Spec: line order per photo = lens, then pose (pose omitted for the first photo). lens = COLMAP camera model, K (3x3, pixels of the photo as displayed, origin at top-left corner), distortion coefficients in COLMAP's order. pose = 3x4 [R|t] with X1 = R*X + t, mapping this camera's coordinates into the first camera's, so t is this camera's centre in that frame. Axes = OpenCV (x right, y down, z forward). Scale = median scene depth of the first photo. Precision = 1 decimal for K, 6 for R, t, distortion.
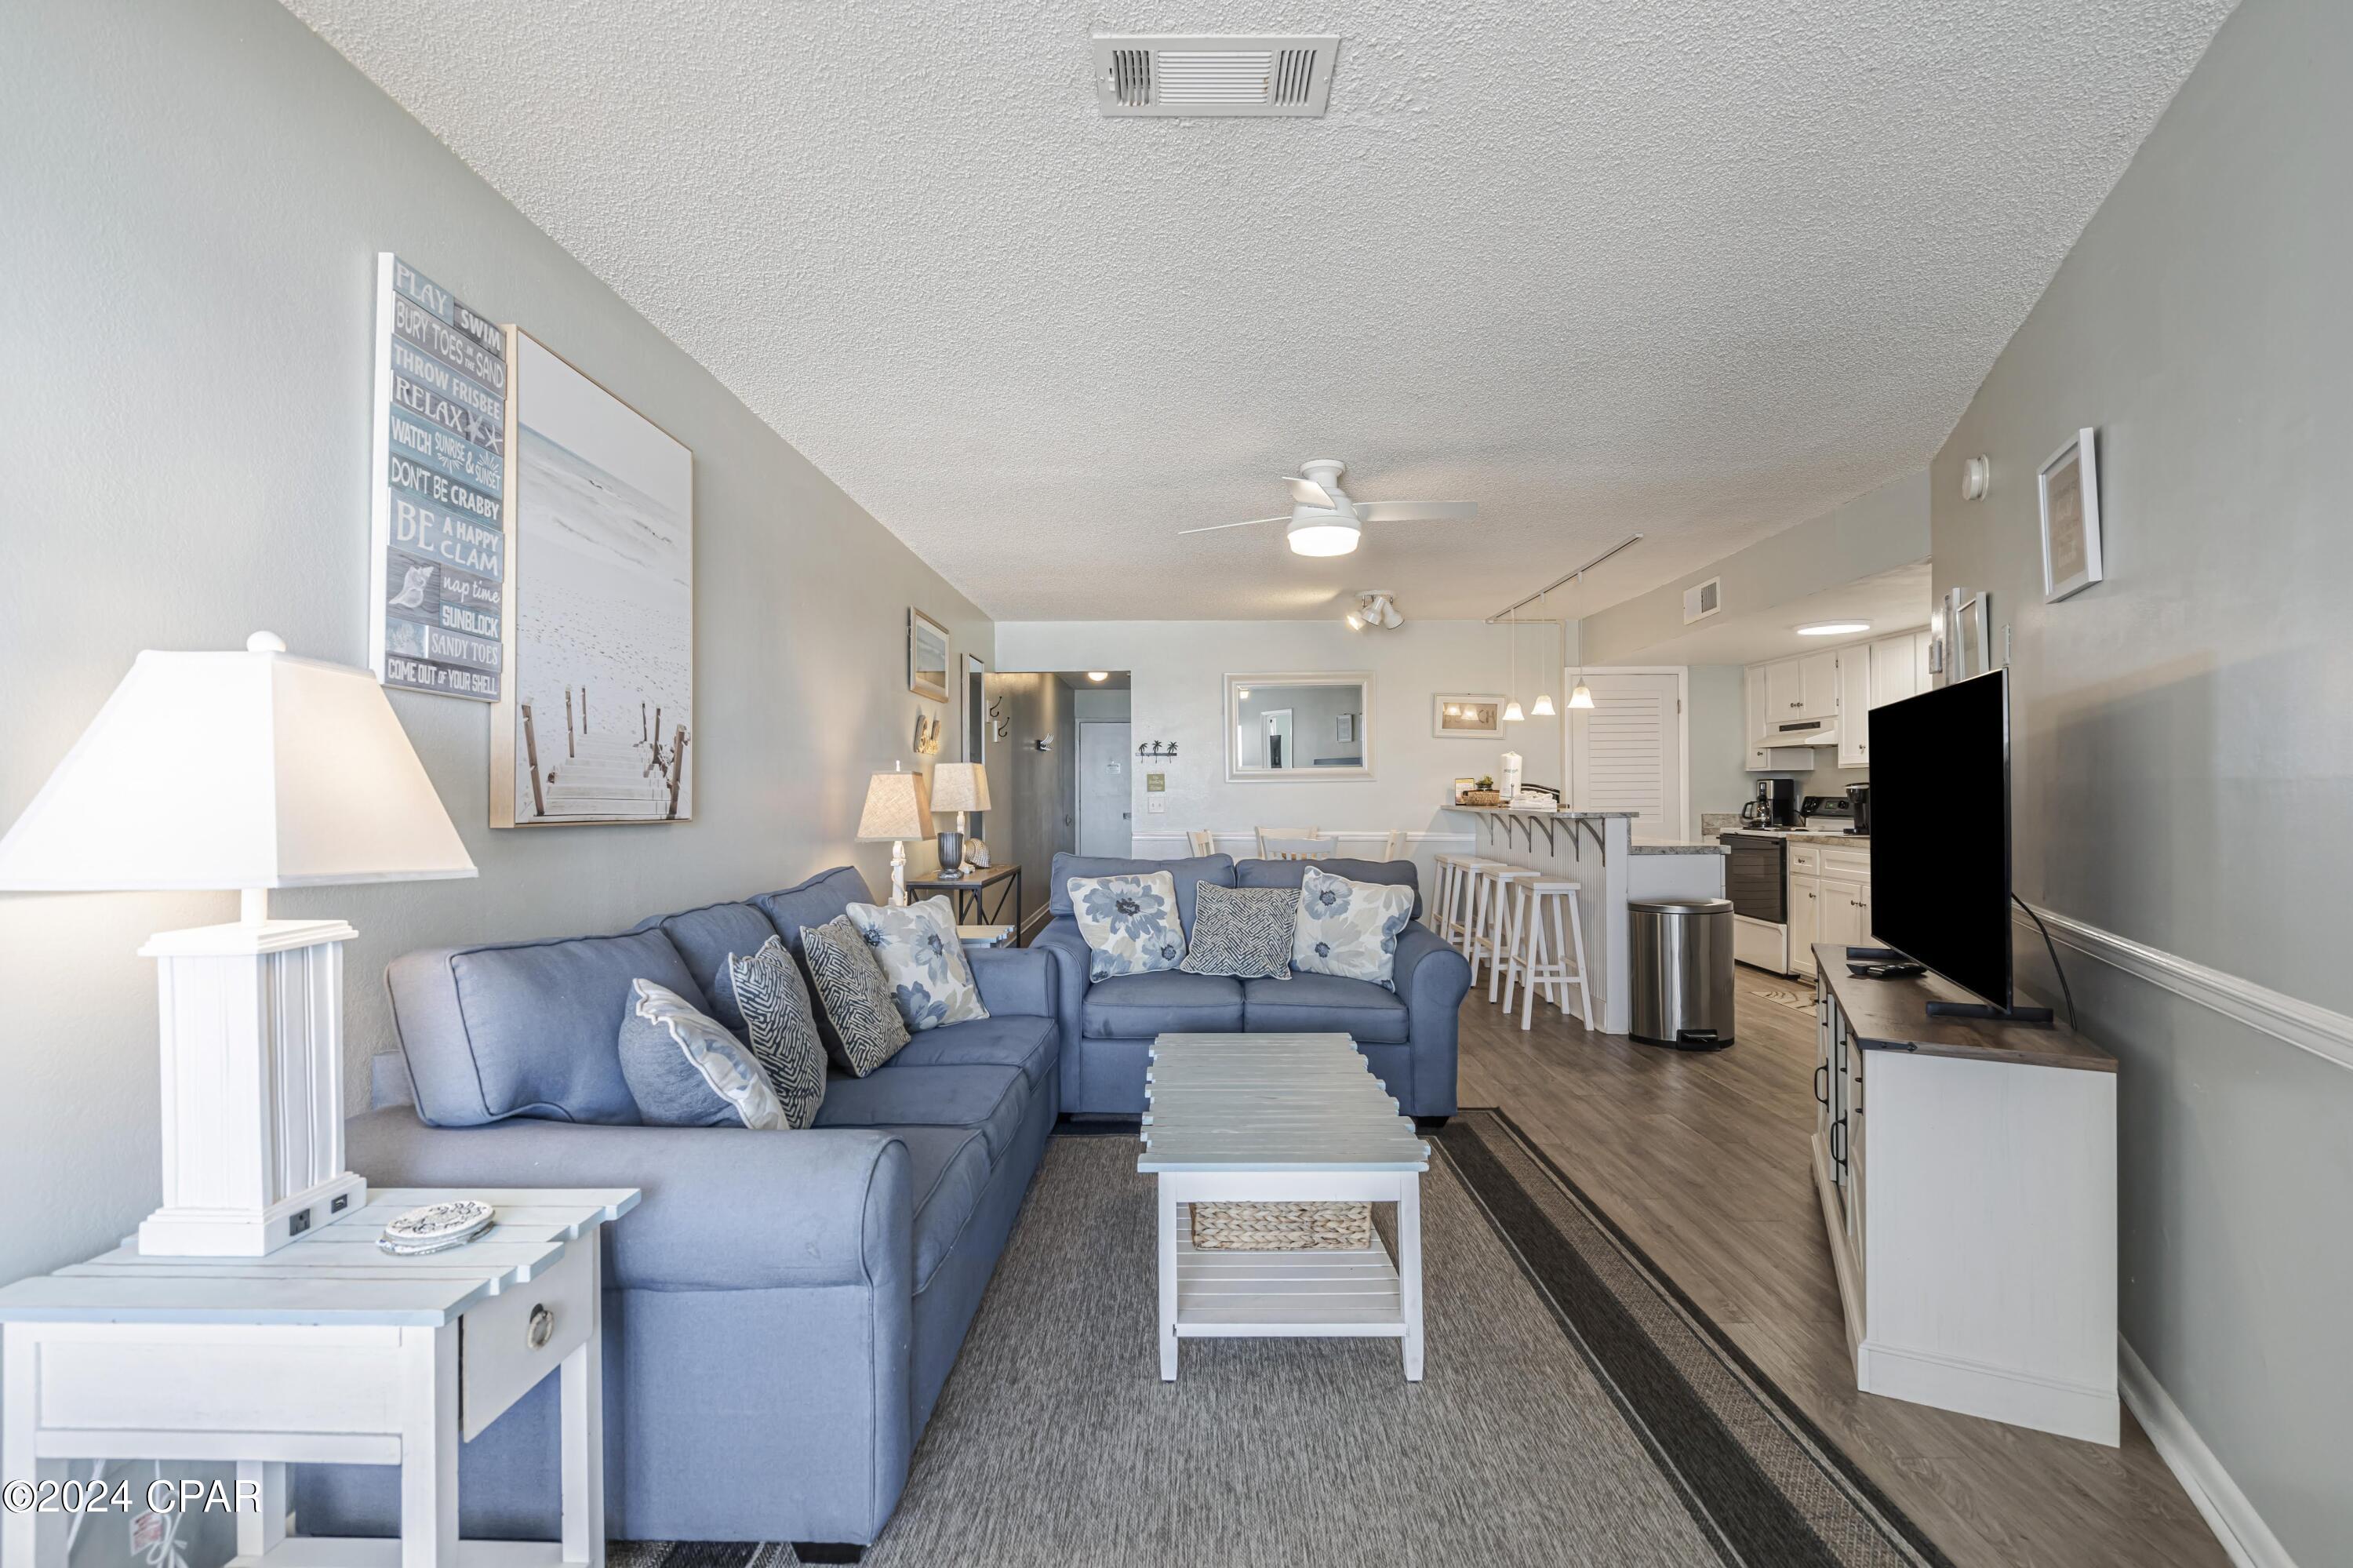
lens RADIAL K [[1068.6, 0, 1172.9], [0, 1068.6, 787.9], [0, 0, 1]] dist [0.001314, 0.000257]
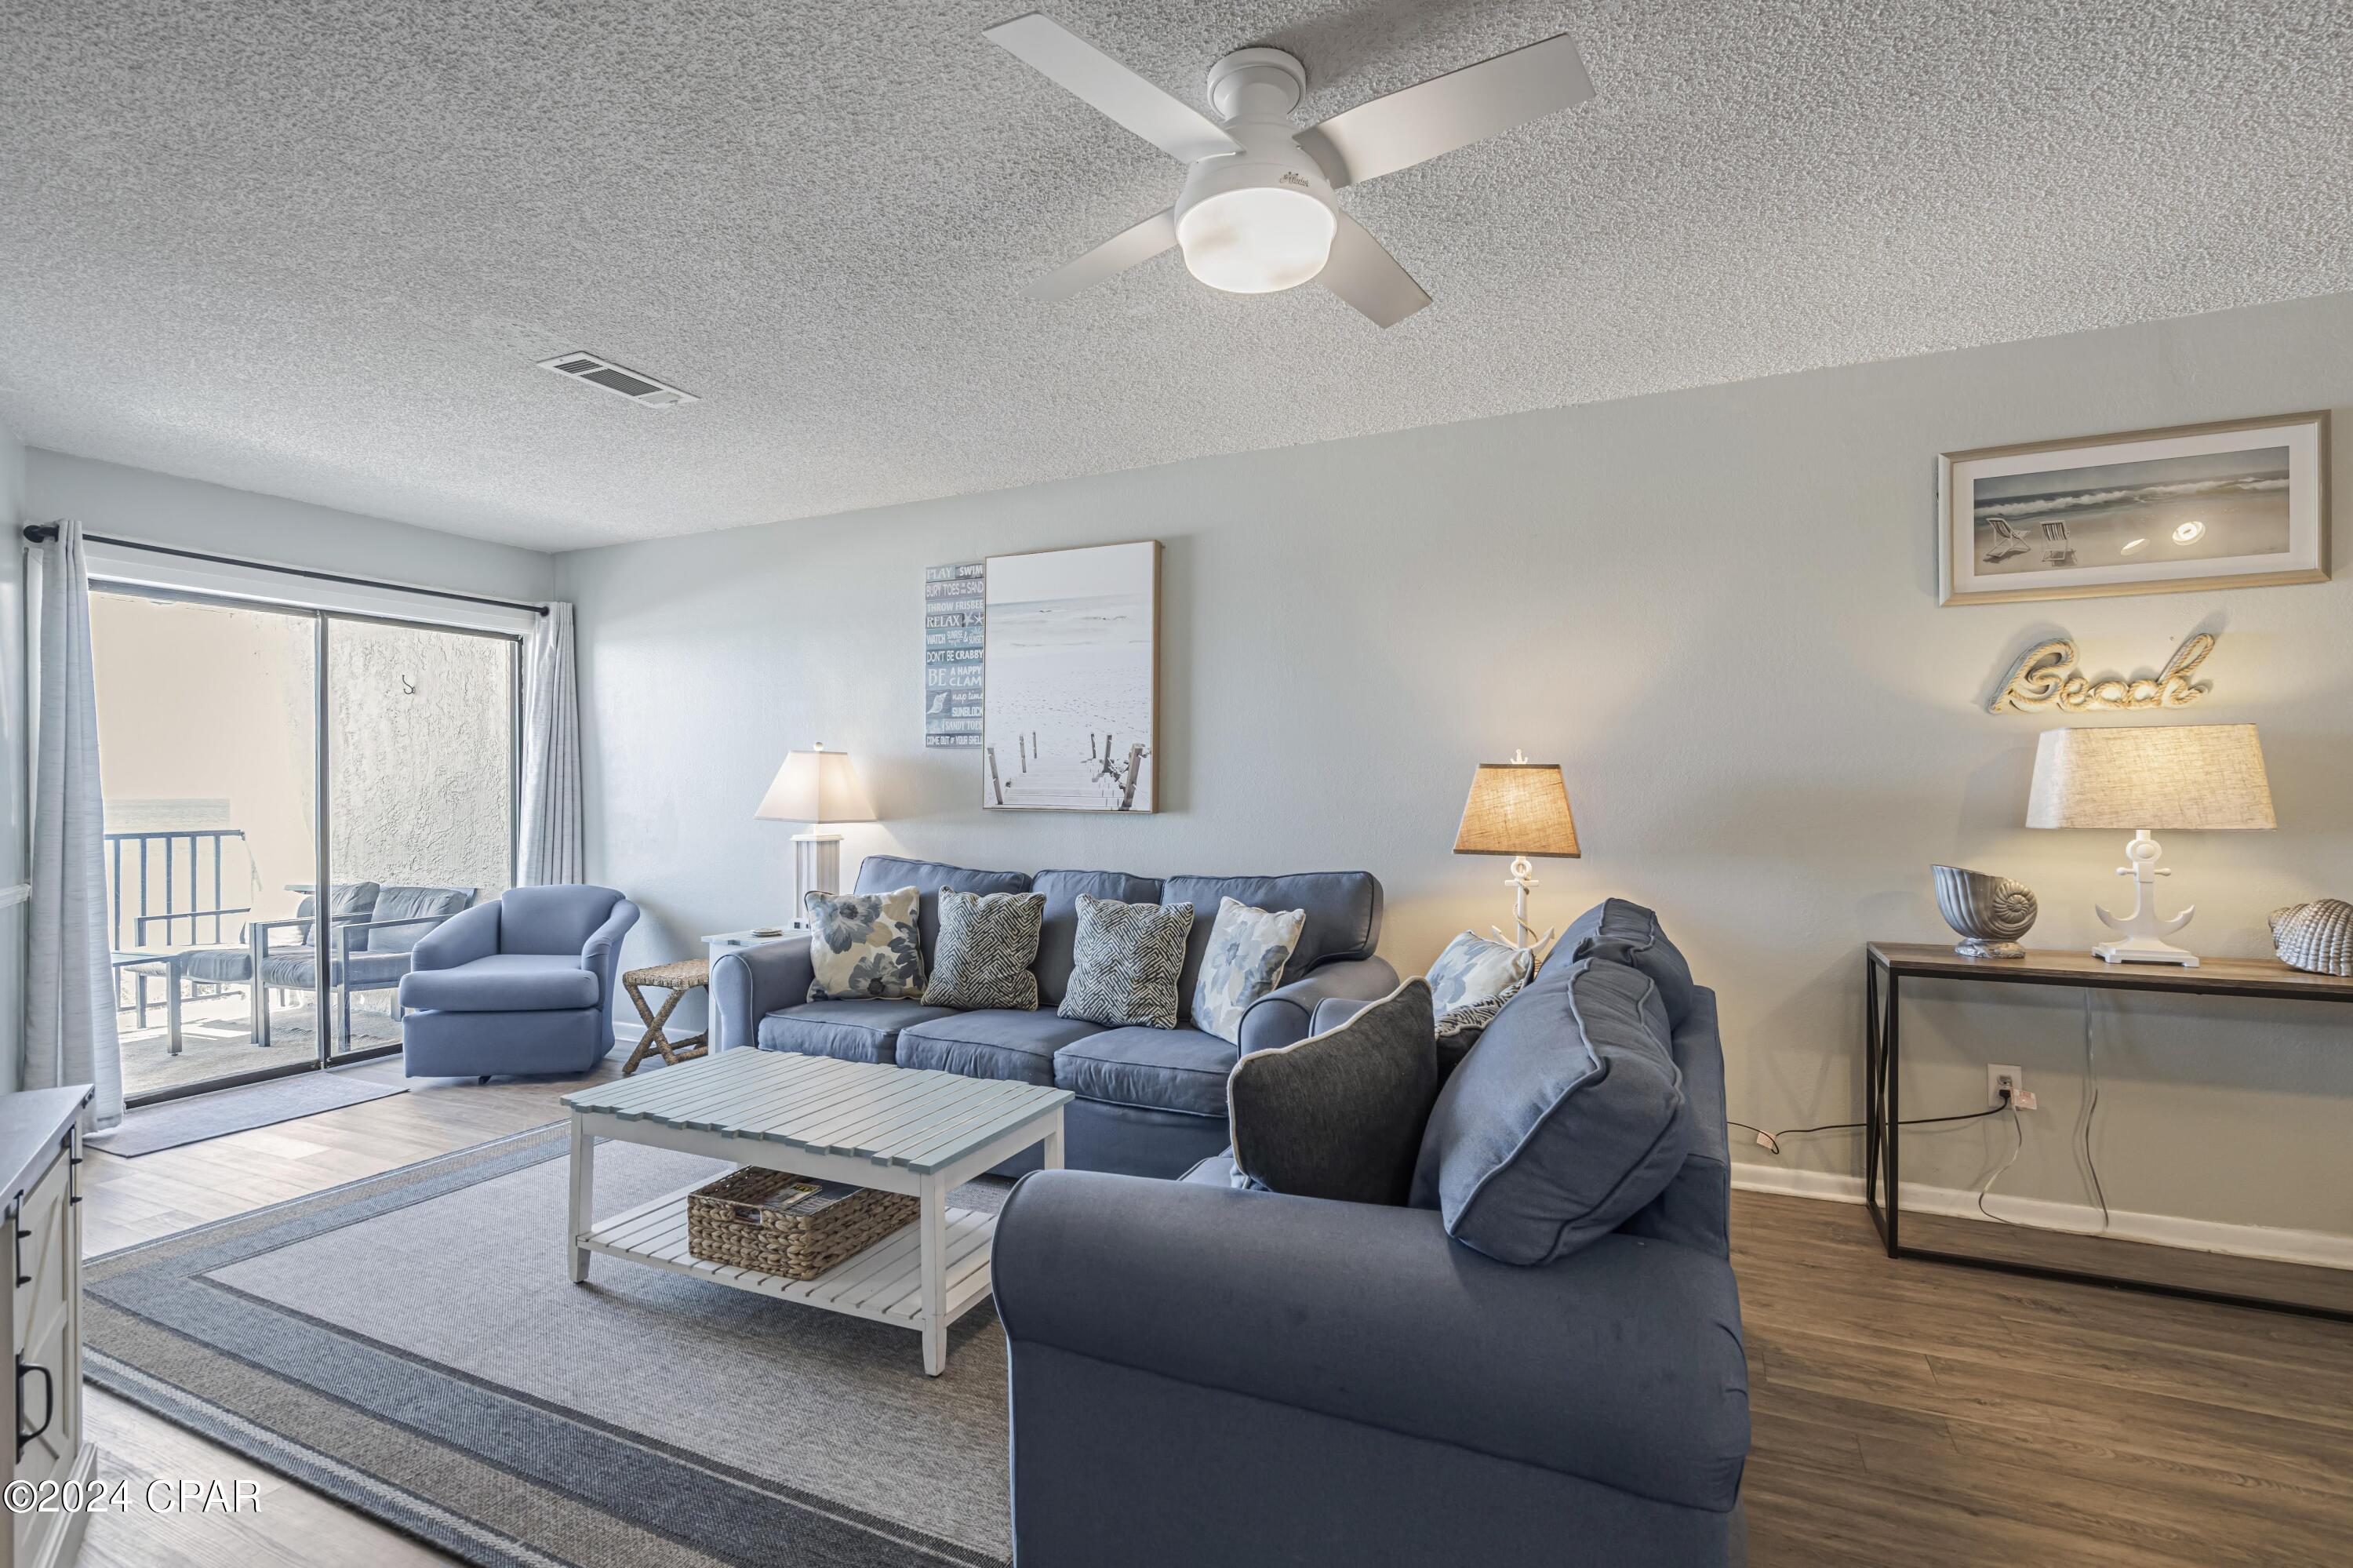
lens RADIAL K [[1068.6, 0, 1172.9], [0, 1068.6, 787.9], [0, 0, 1]] dist [0.001314, 0.000257]
pose [[-0.407328, 0.005672, -0.913264, 1.094426], [0.009108, 0.999956, 0.002148, -0.004882], [0.913237, -0.007444, -0.407362, 2.197139]]
